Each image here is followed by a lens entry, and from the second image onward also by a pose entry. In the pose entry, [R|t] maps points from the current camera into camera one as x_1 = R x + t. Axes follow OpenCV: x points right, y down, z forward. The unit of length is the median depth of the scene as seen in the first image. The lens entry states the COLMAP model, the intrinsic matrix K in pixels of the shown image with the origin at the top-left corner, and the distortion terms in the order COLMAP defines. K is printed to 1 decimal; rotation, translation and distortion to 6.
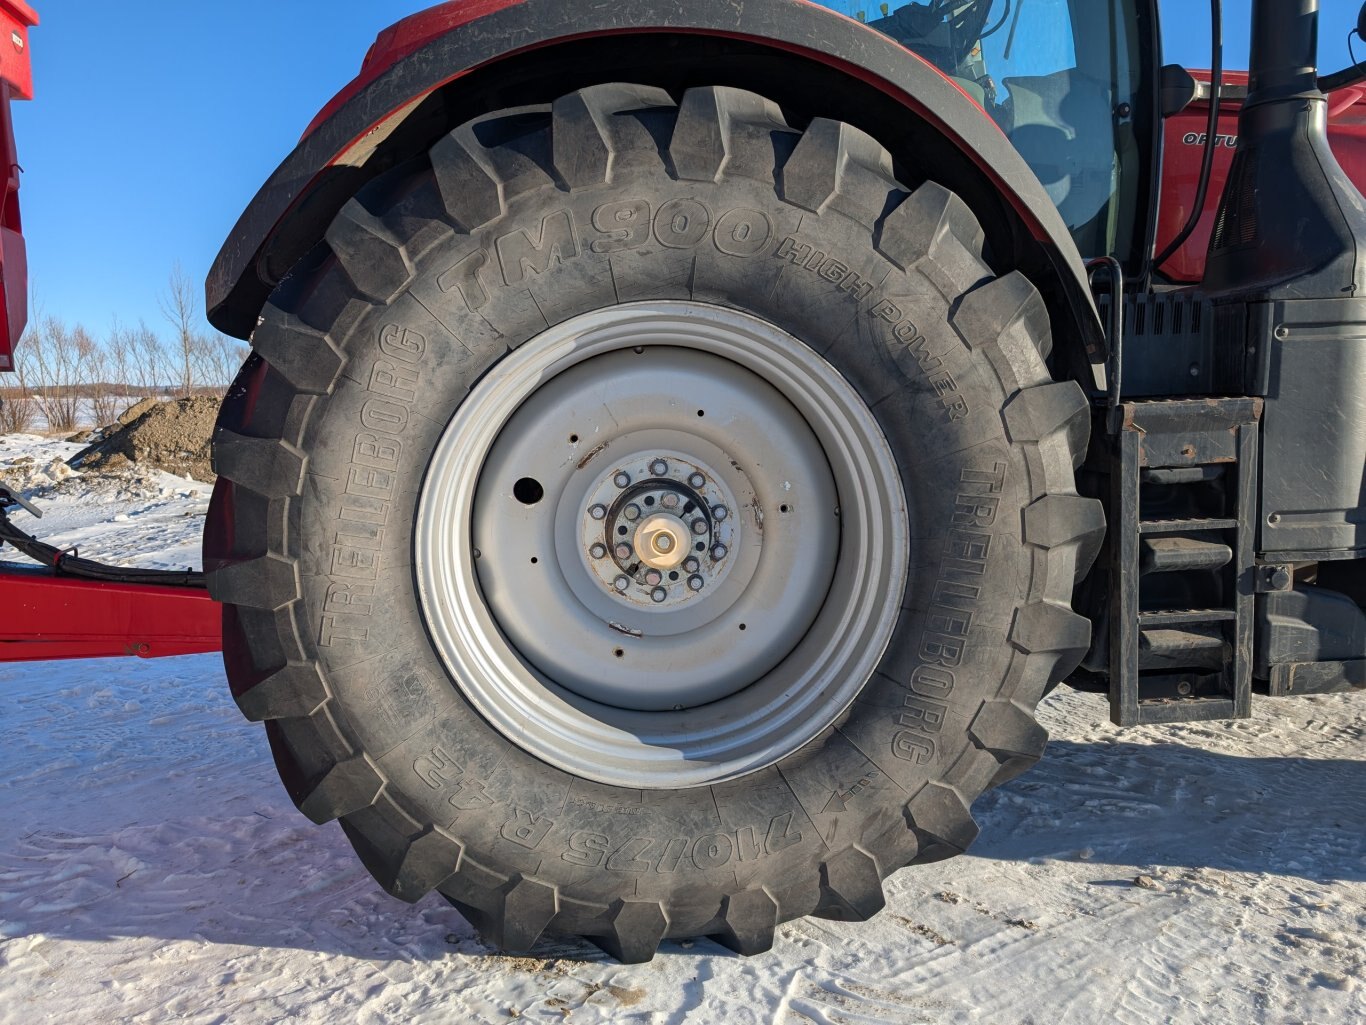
lens RADIAL K [[961.3, 0, 681.9], [0, 961.3, 524.9], [0, 0, 1]] dist [0.013558, -0.015905]
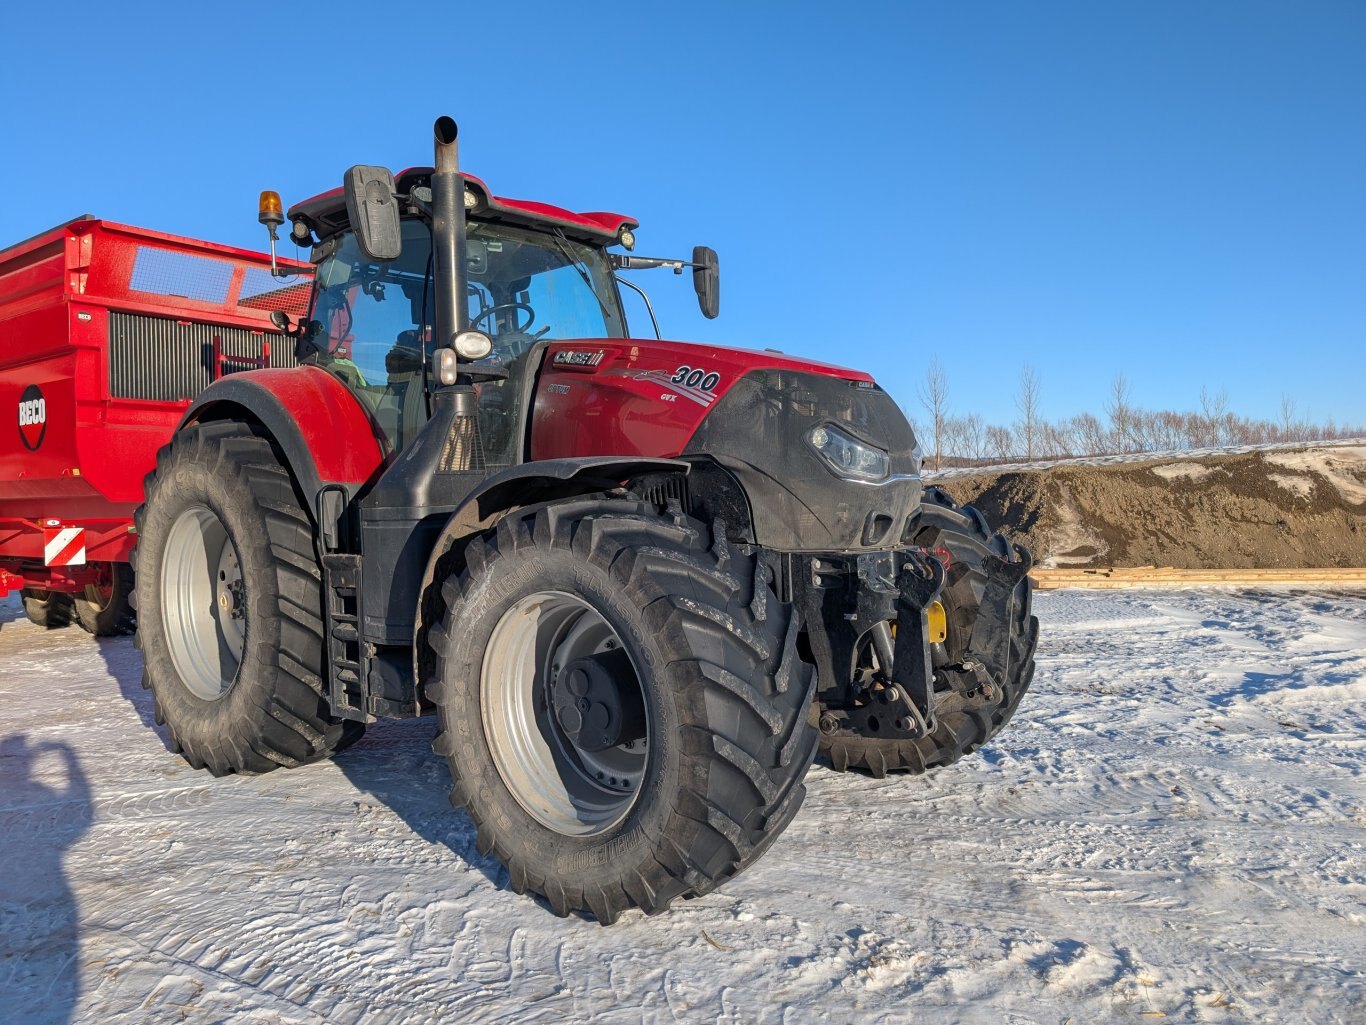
lens RADIAL K [[961.3, 0, 681.9], [0, 961.3, 524.9], [0, 0, 1]] dist [0.013558, -0.015905]
pose [[0.726141, 0.038273, -0.686480, 2.588738], [-0.089037, 0.995277, -0.038692, -0.189126], [0.681757, 0.089218, 0.726119, 0.012051]]
